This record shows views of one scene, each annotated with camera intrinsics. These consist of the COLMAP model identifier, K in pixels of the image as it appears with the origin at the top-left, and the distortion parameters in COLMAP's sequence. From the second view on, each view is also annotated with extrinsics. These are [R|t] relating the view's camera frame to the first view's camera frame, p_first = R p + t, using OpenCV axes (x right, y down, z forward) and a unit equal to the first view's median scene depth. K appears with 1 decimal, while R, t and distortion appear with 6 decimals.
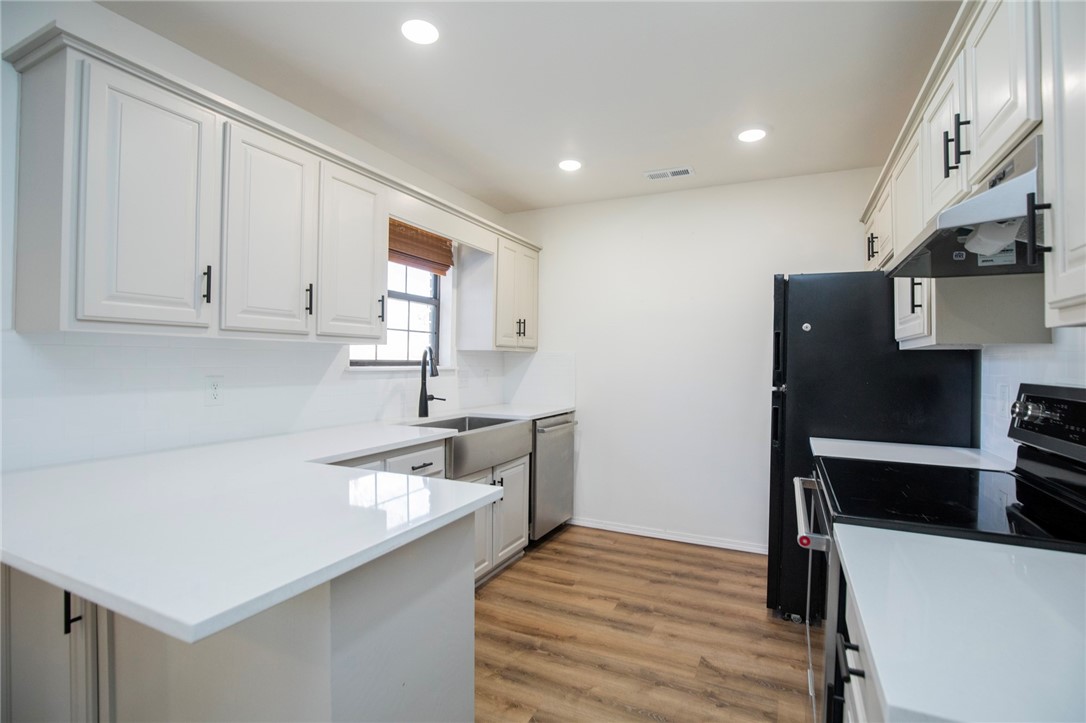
lens RADIAL K [[506.1, 0, 548.5], [0, 506.1, 358.8], [0, 0, 1]] dist [-0.024250, 0.002720]
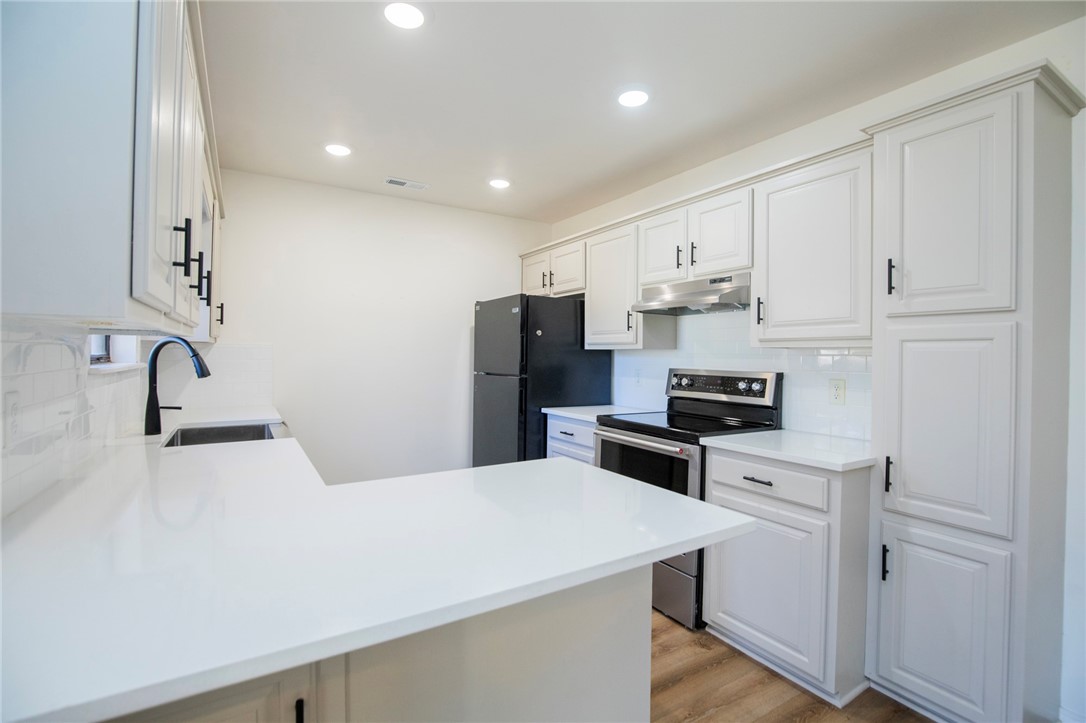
lens RADIAL K [[506.1, 0, 543.7], [0, 506.1, 360.7], [0, 0, 1]] dist [-0.024250, 0.002720]
pose [[0.547772, -0.012808, 0.836529, -0.682938], [-0.011009, 0.999686, 0.022515, -0.015203], [-0.836555, -0.021542, 0.547459, 0.183456]]
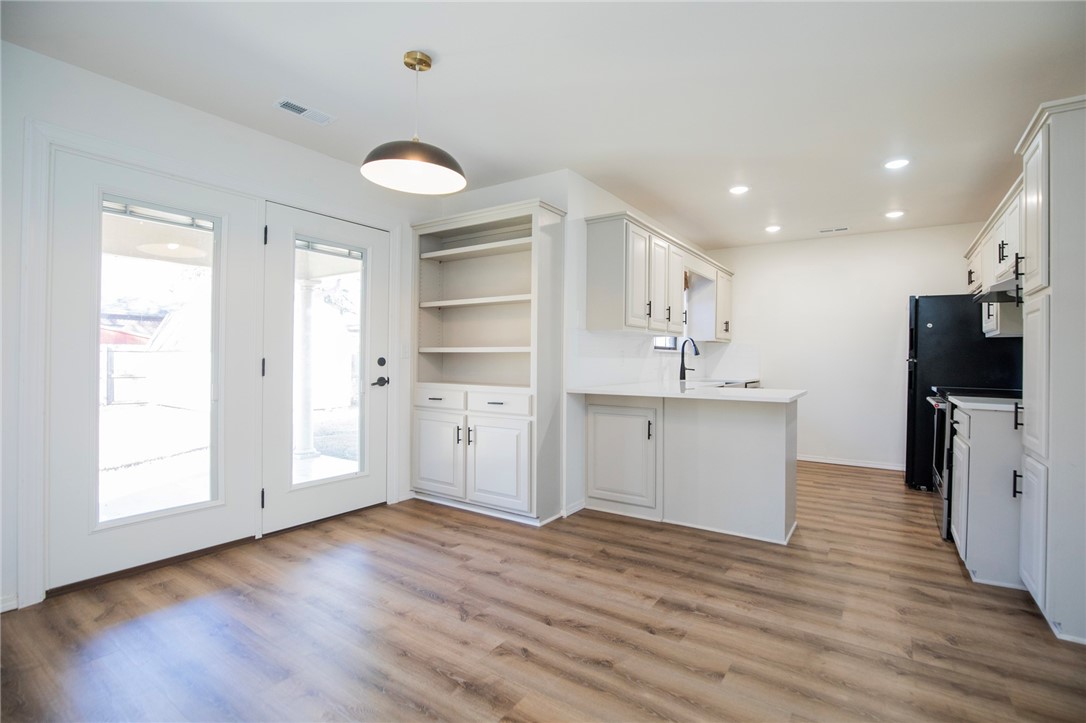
lens RADIAL K [[506.1, 0, 552.3], [0, 506.1, 356.0], [0, 0, 1]] dist [-0.024250, 0.002720]
pose [[0.989301, 0.000029, -0.145888, -0.541651], [-0.000148, 1.000000, -0.000802, 0.046114], [0.145888, 0.000815, 0.989301, -0.928354]]
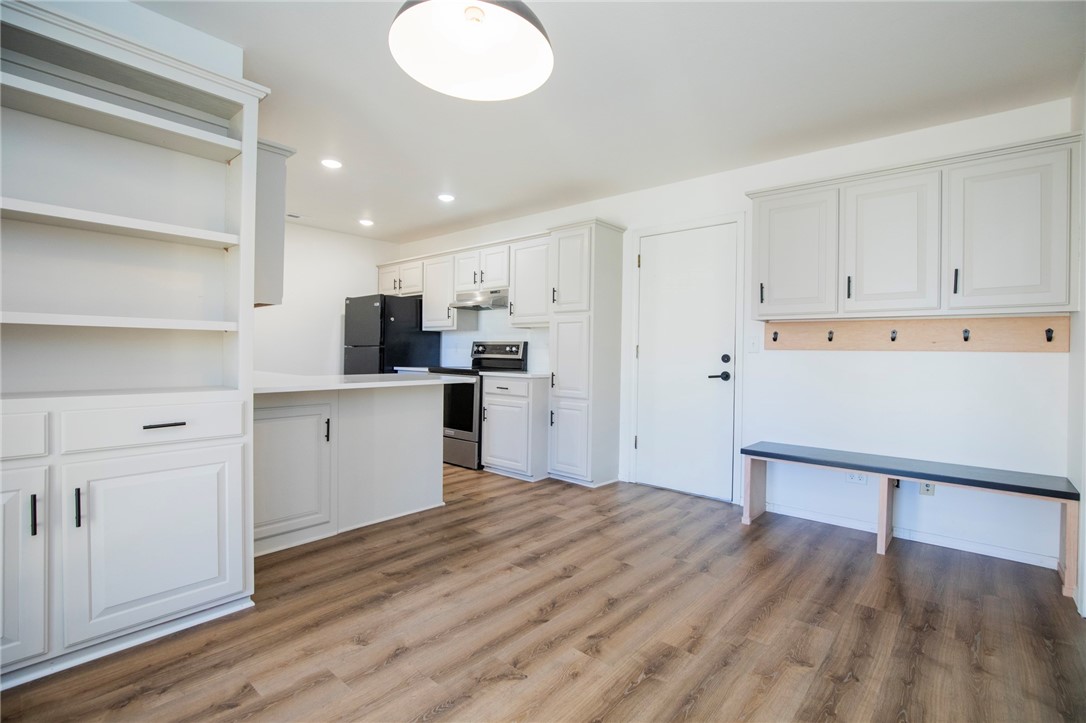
lens RADIAL K [[506.1, 0, 555.3], [0, 506.1, 355.6], [0, 0, 1]] dist [-0.024250, 0.002720]
pose [[0.257223, -0.010158, 0.966299, -1.469473], [-0.017029, 0.999742, 0.015042, 0.053182], [-0.966202, -0.020324, 0.256983, -0.296591]]
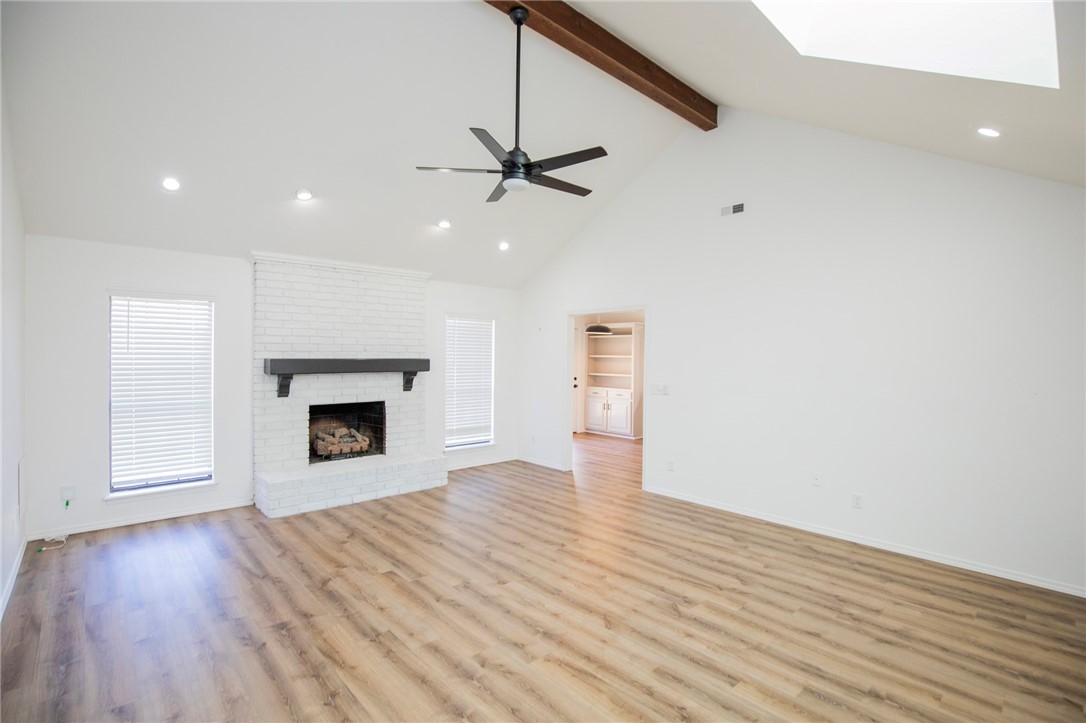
lens RADIAL K [[506.1, 0, 536.3], [0, 506.1, 359.9], [0, 0, 1]] dist [-0.024250, 0.002720]
pose [[0.918349, 0.001922, -0.395767, 0.063037], [0.002387, 0.999943, 0.010394, -0.137044], [0.395765, -0.010489, 0.918292, -3.410707]]
